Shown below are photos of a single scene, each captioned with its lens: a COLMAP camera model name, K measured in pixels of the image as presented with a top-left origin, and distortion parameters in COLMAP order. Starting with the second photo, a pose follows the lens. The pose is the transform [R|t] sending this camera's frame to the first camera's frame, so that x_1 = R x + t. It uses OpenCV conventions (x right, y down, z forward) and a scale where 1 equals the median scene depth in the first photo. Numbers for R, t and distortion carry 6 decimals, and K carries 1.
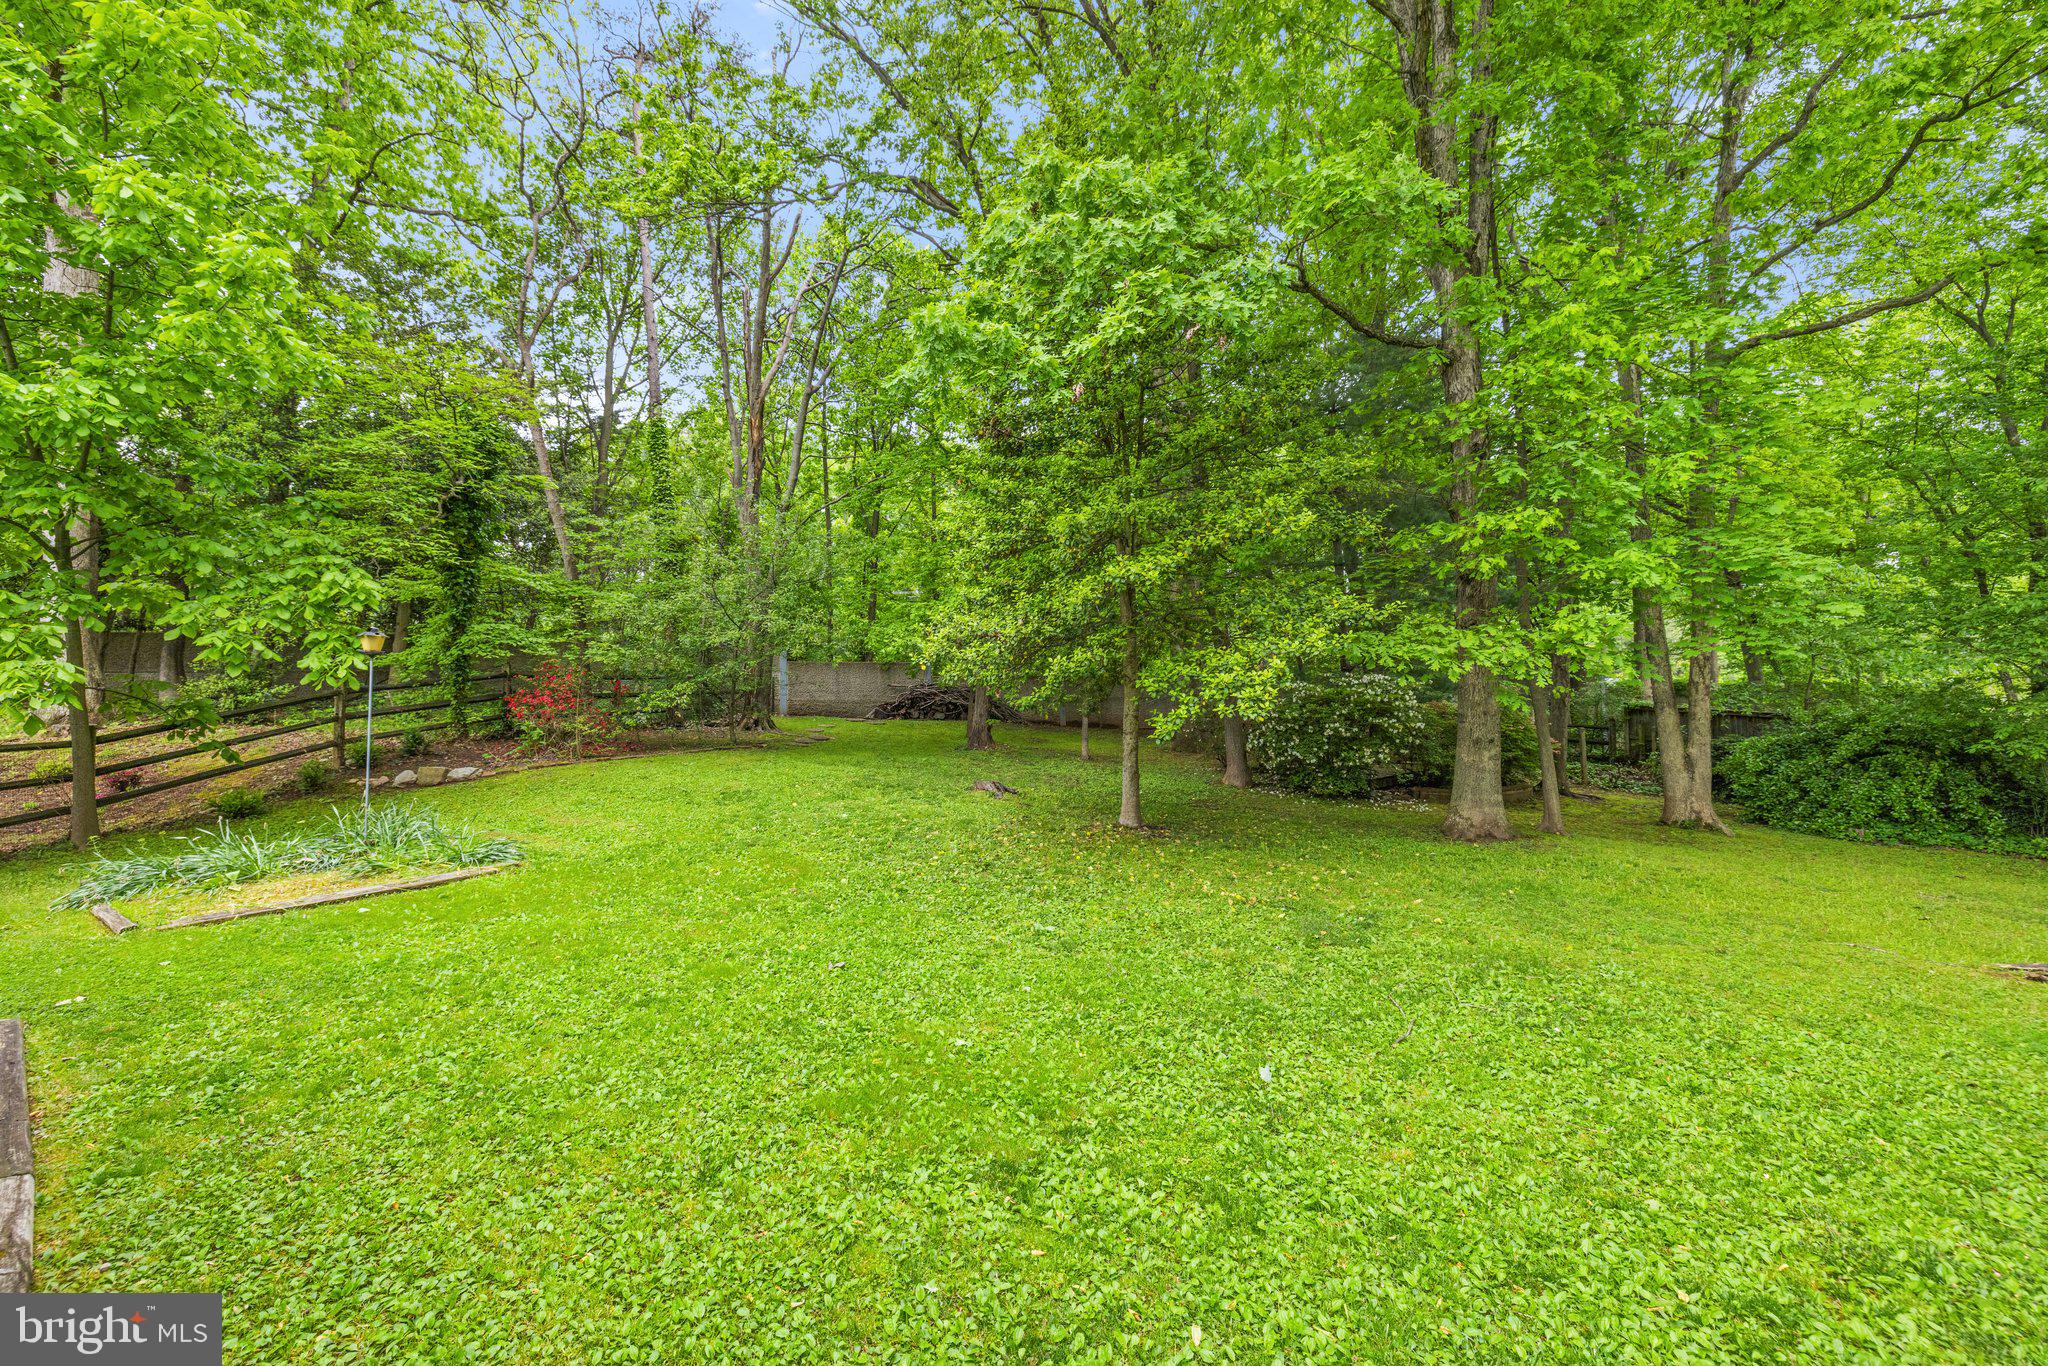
lens RADIAL K [[881.6, 0, 1028.8], [0, 881.6, 676.5], [0, 0, 1]] dist [-0.001482, 0.000392]
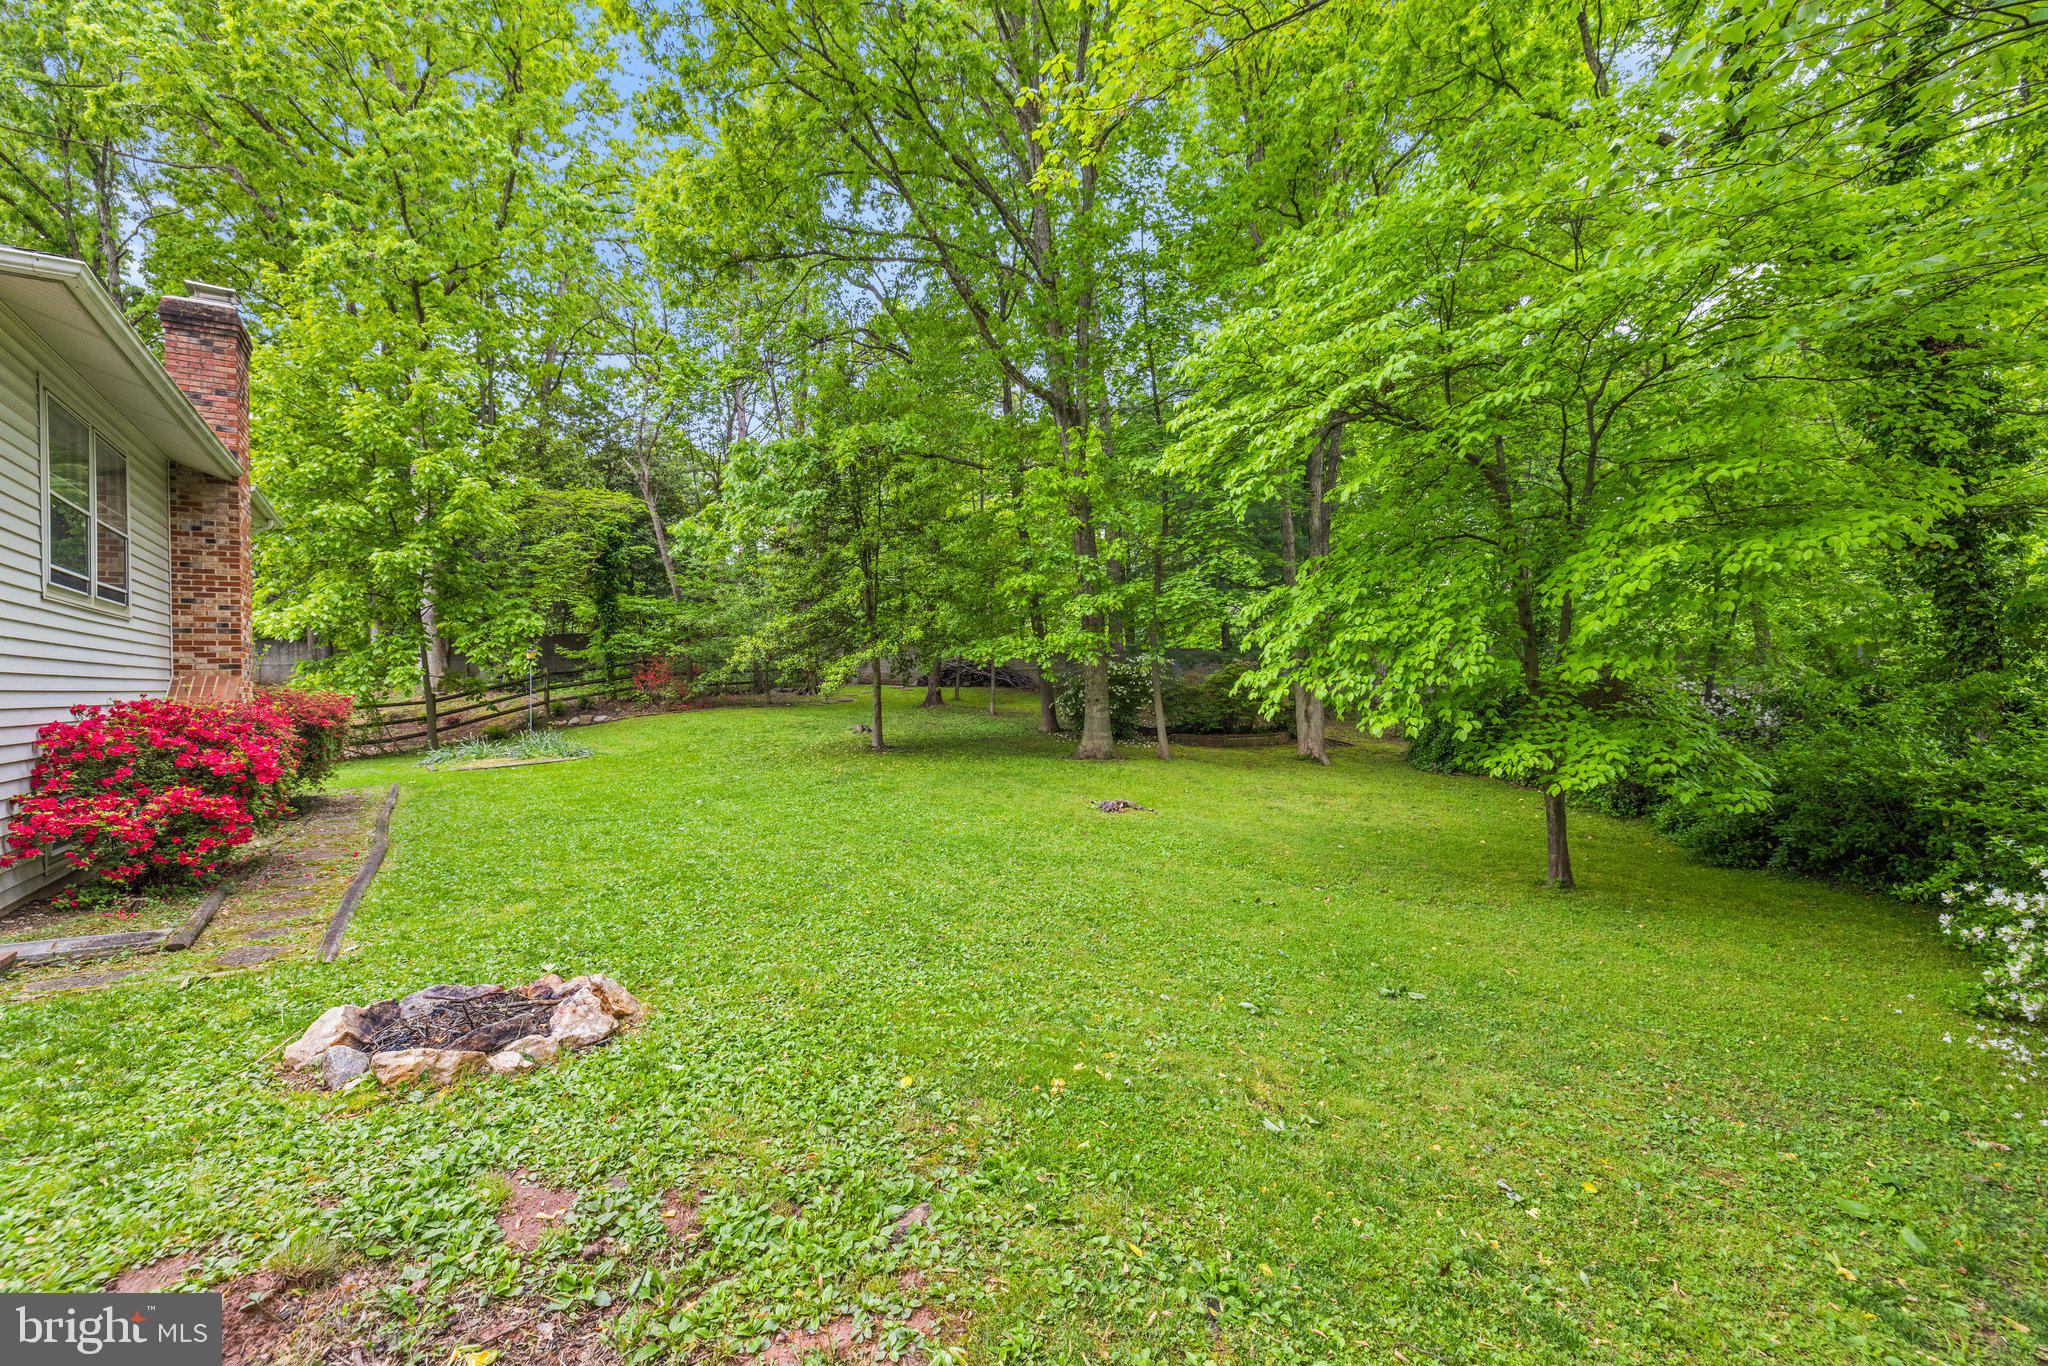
lens RADIAL K [[881.6, 0, 1009.9], [0, 881.6, 666.2], [0, 0, 1]] dist [-0.001482, 0.000392]
pose [[0.962767, -0.011493, -0.270088, 0.727857], [0.018622, 0.999542, 0.023847, -0.029461], [0.269690, -0.027989, 0.962540, -0.572309]]
